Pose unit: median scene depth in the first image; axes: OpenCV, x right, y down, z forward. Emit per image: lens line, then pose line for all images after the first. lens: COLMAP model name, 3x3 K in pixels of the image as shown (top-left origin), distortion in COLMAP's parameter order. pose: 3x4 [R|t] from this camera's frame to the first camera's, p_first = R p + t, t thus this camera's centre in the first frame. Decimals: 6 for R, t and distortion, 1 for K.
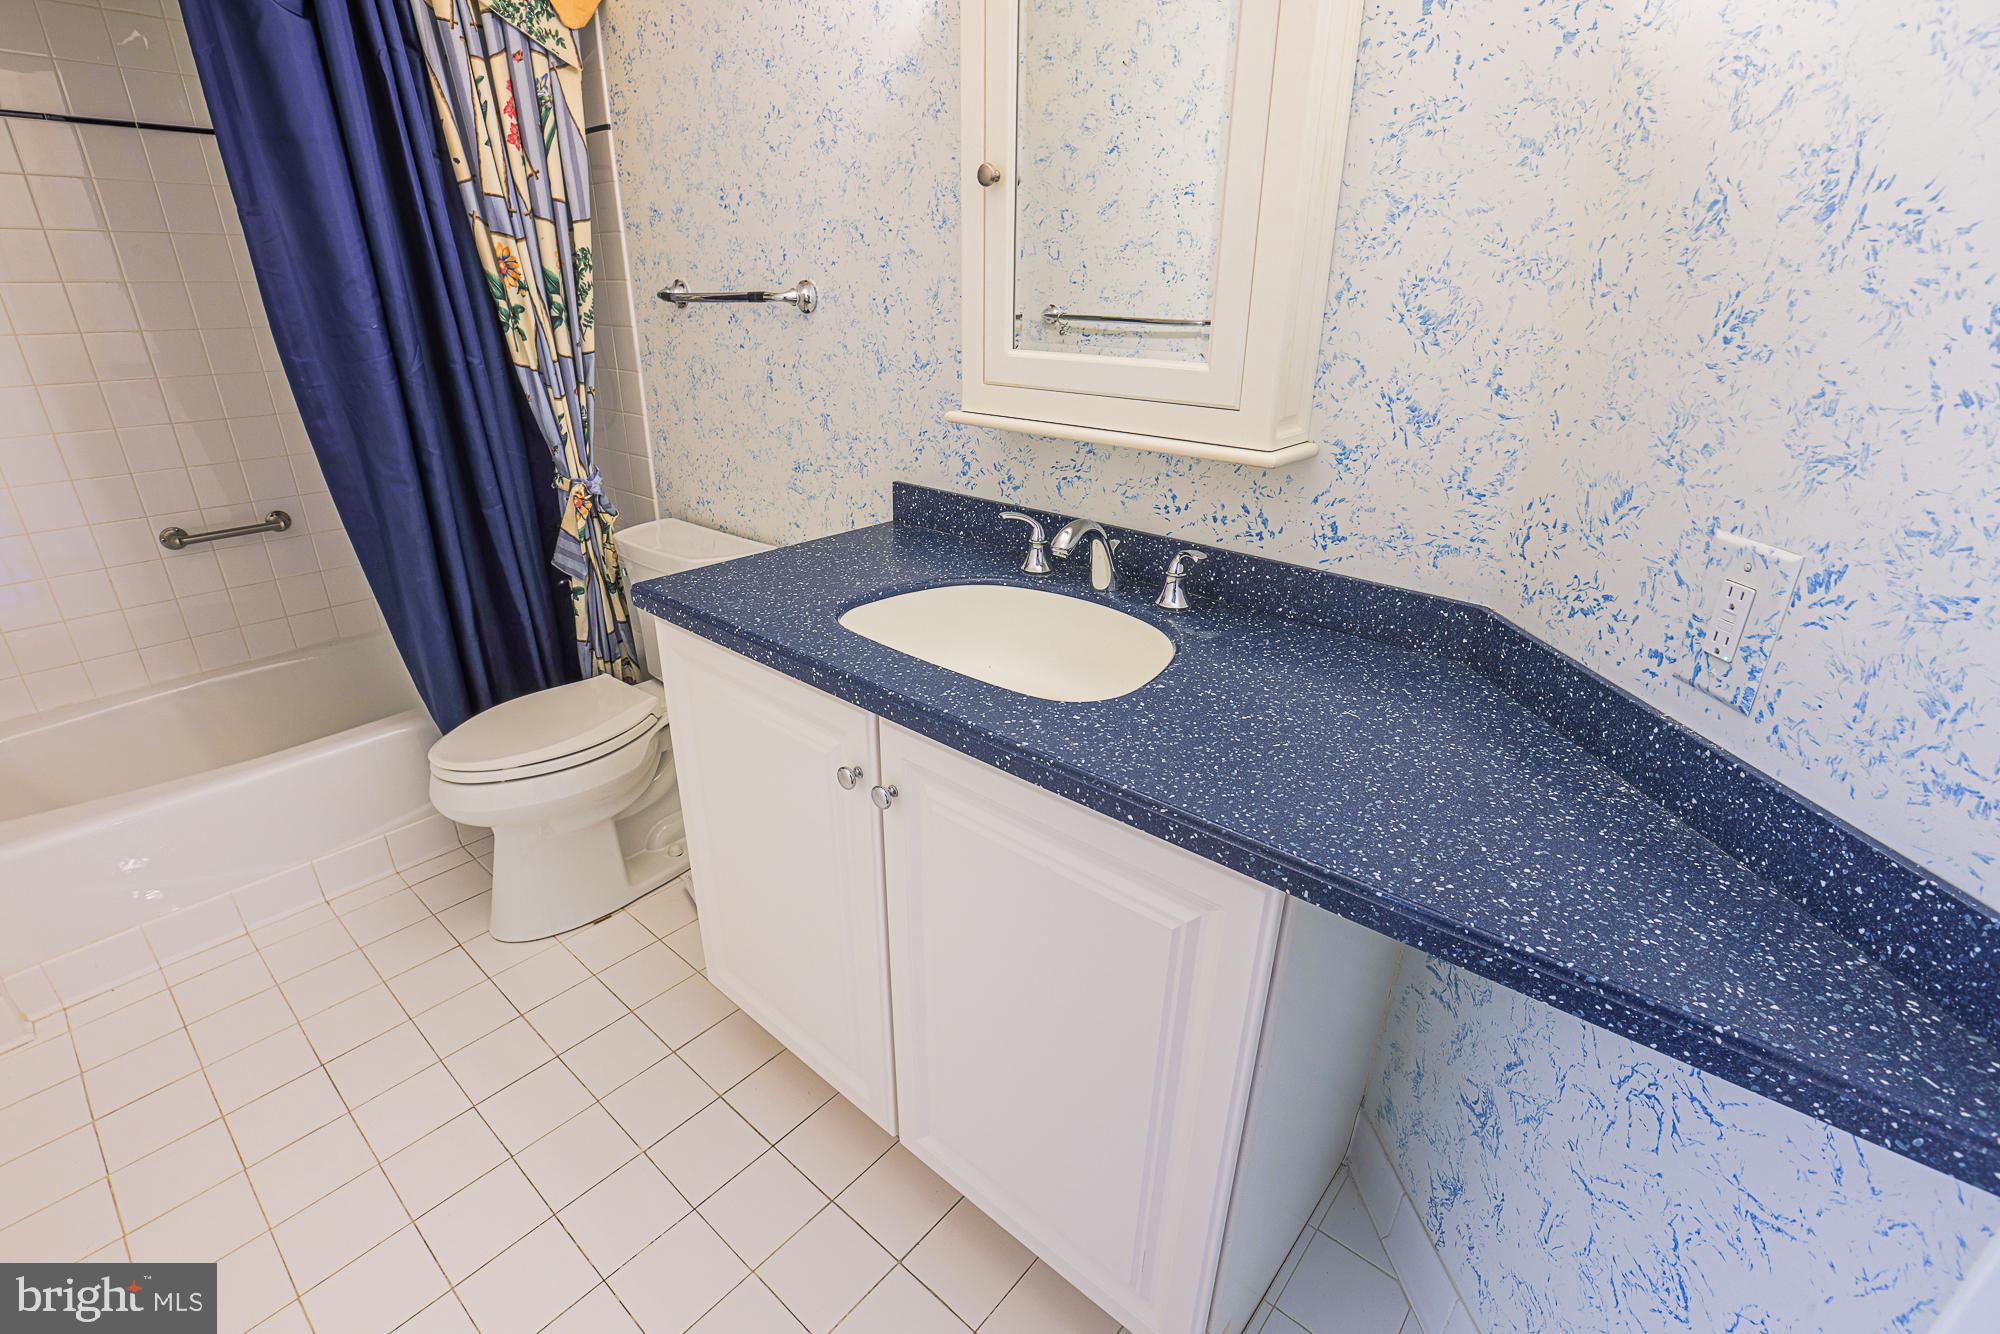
lens RADIAL K [[953.2, 0, 1024.8], [0, 953.2, 653.0], [0, 0, 1]] dist [-0.069769, 0.036000]
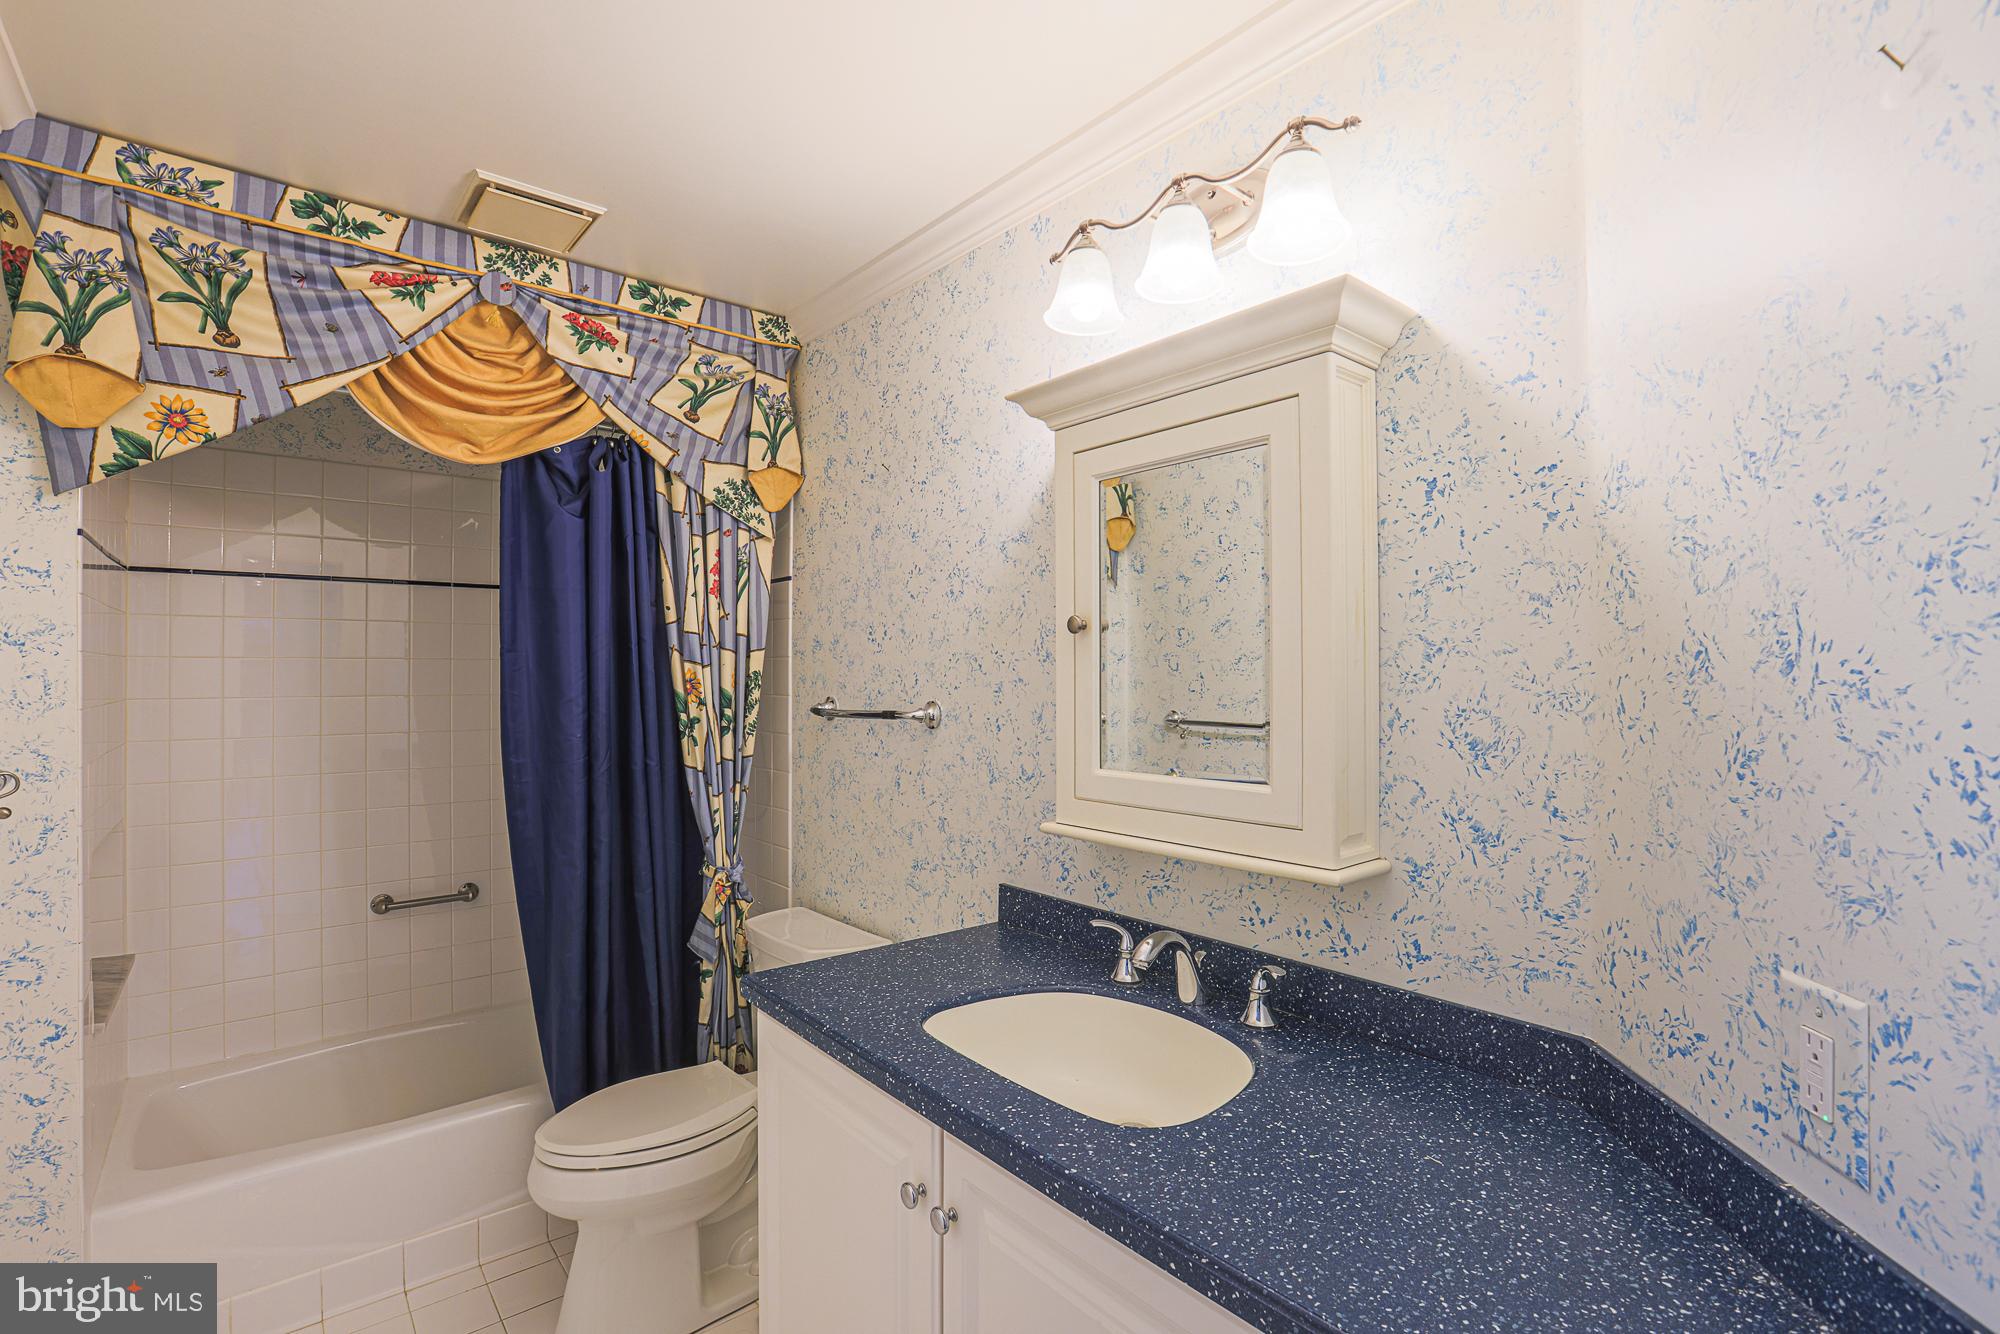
lens RADIAL K [[931.9, 0, 997.2], [0, 931.9, 641.2], [0, 0, 1]] dist [-0.048357, 0.016419]
pose [[0.985306, -0.018210, -0.169824, 0.073577], [-0.052970, 0.912695, -0.405195, -0.012756], [0.162376, 0.408236, 0.898319, -0.072524]]
